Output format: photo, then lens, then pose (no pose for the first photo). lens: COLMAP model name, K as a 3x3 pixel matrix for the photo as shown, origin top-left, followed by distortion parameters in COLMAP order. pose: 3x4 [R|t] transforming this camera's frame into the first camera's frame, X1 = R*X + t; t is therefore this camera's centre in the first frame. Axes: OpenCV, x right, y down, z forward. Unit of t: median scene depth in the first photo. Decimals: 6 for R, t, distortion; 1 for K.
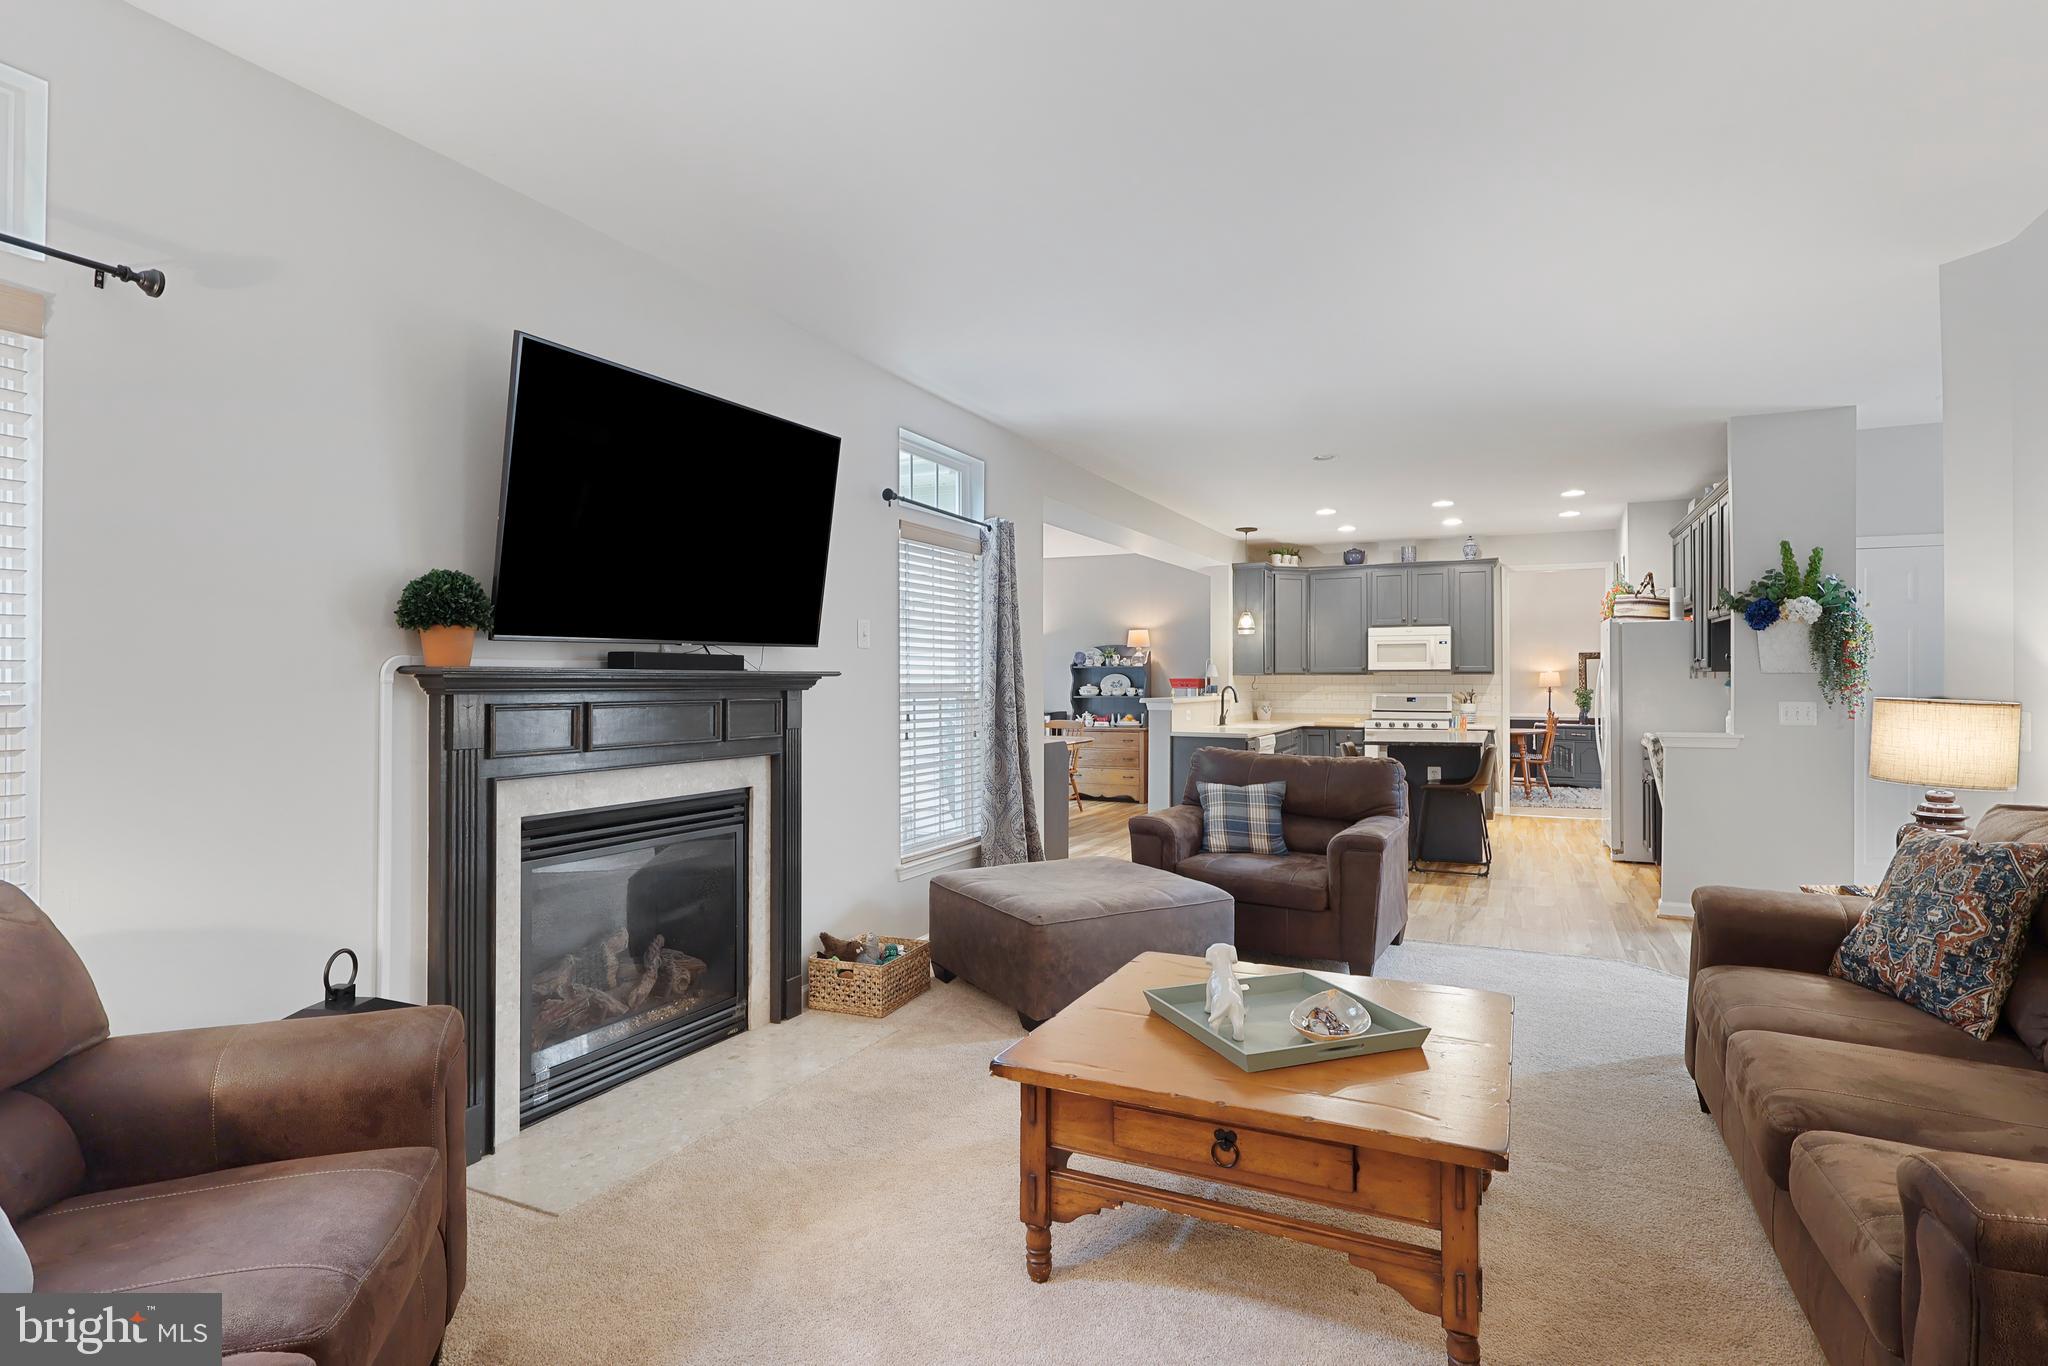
lens RADIAL K [[1027.1, 0, 1027.4], [0, 1027.1, 668.9], [0, 0, 1]] dist [0.000904, -0.000600]
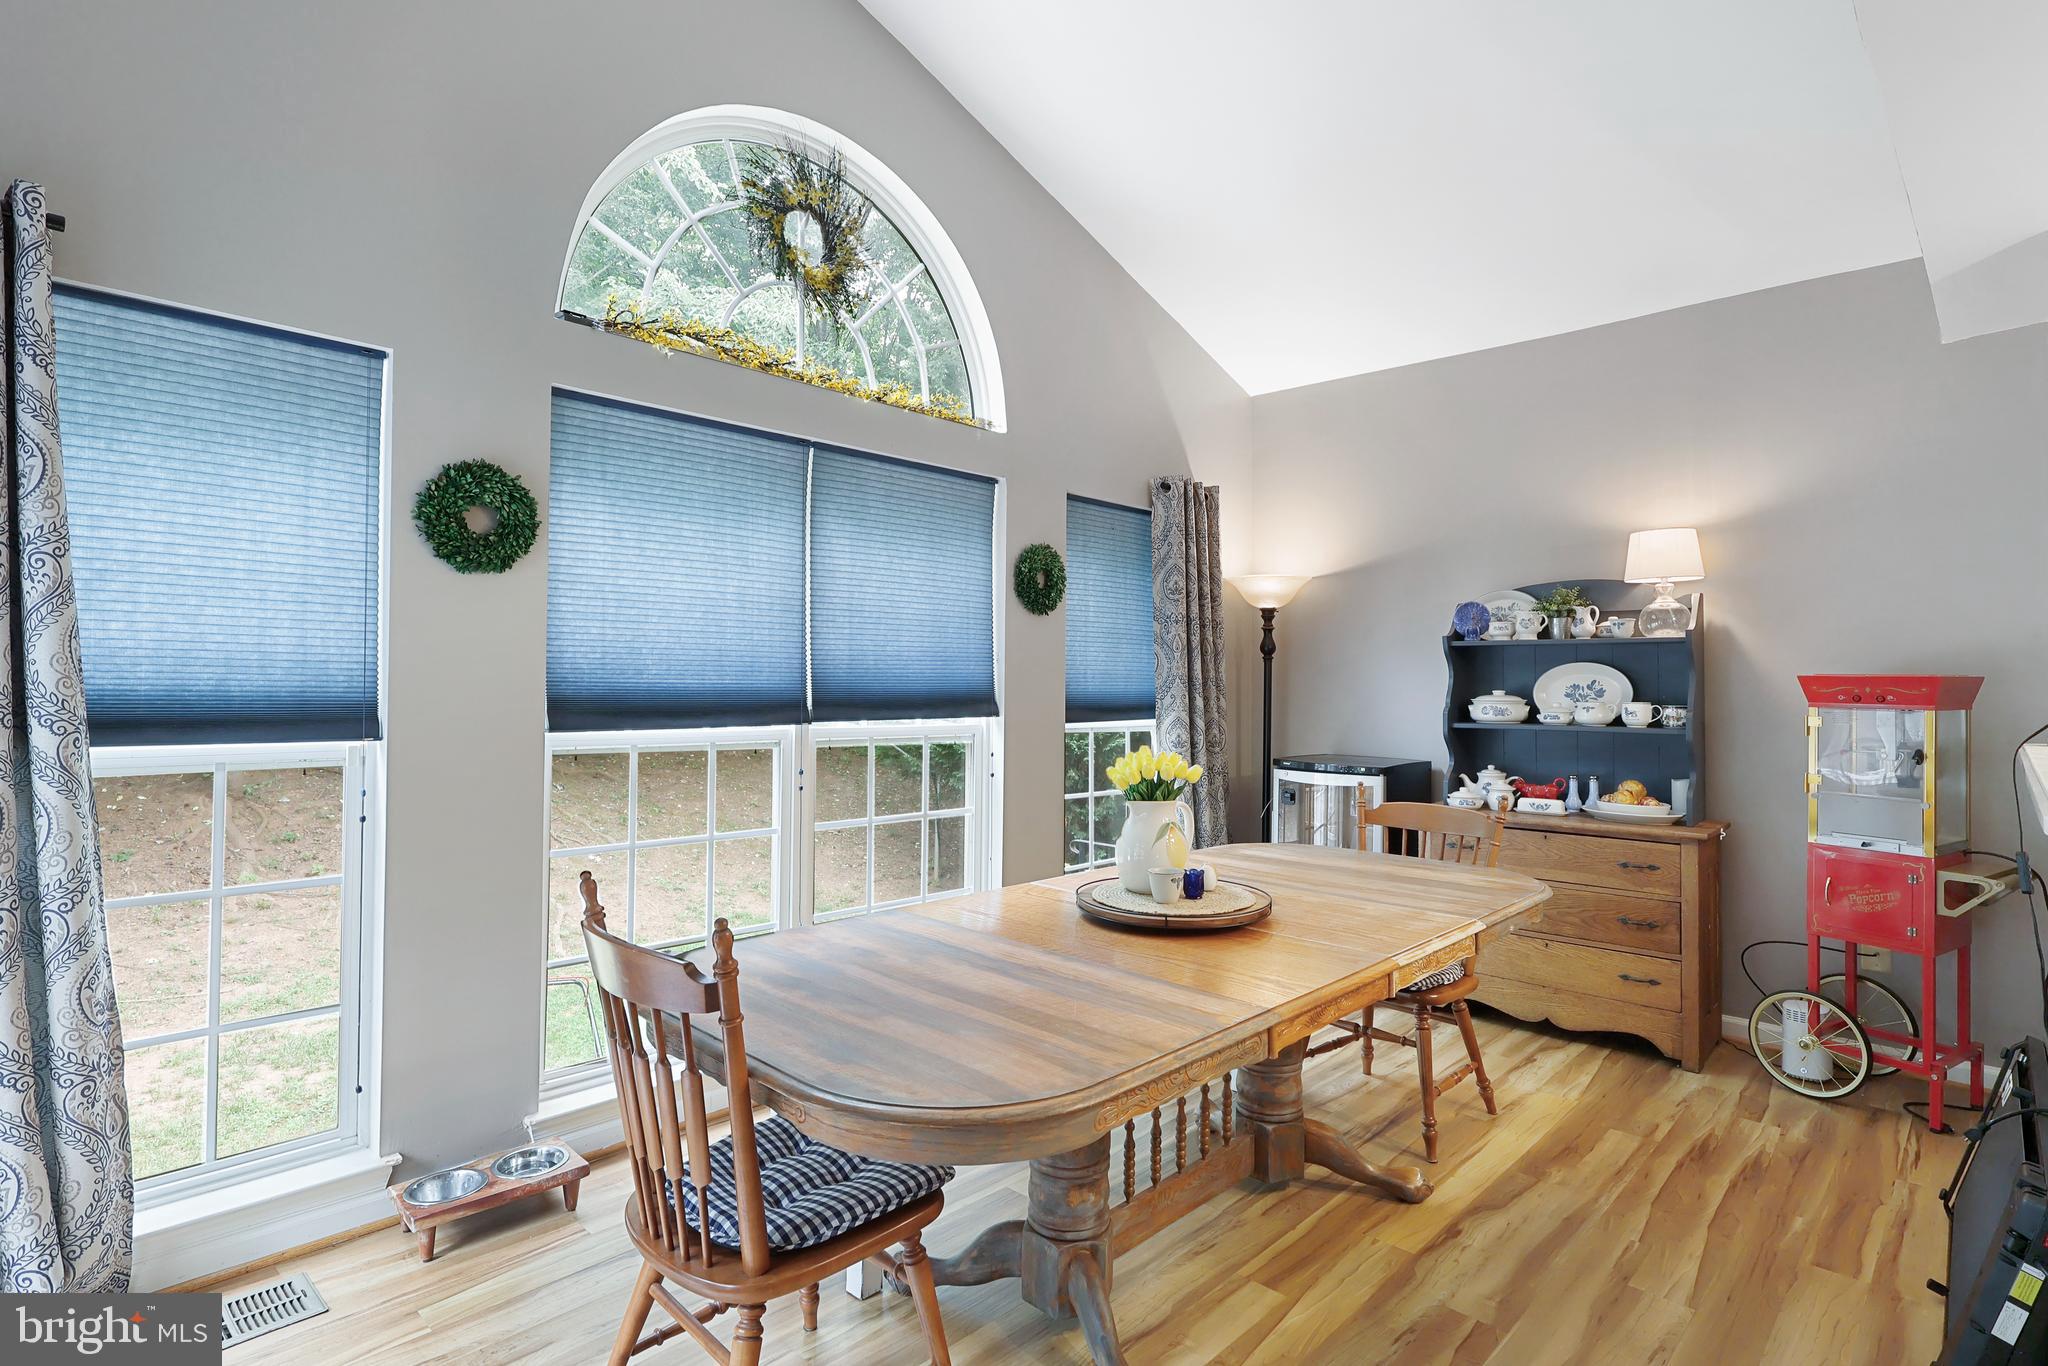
lens RADIAL K [[1027.9, 0, 1029.8], [0, 1027.9, 664.0], [0, 0, 1]] dist [-0.001907, -0.000158]
pose [[0.951194, 0.002777, -0.308580, 0.016119], [-0.004221, 0.999983, -0.004013, 0.008415], [0.308564, 0.005120, 0.951190, 0.665585]]
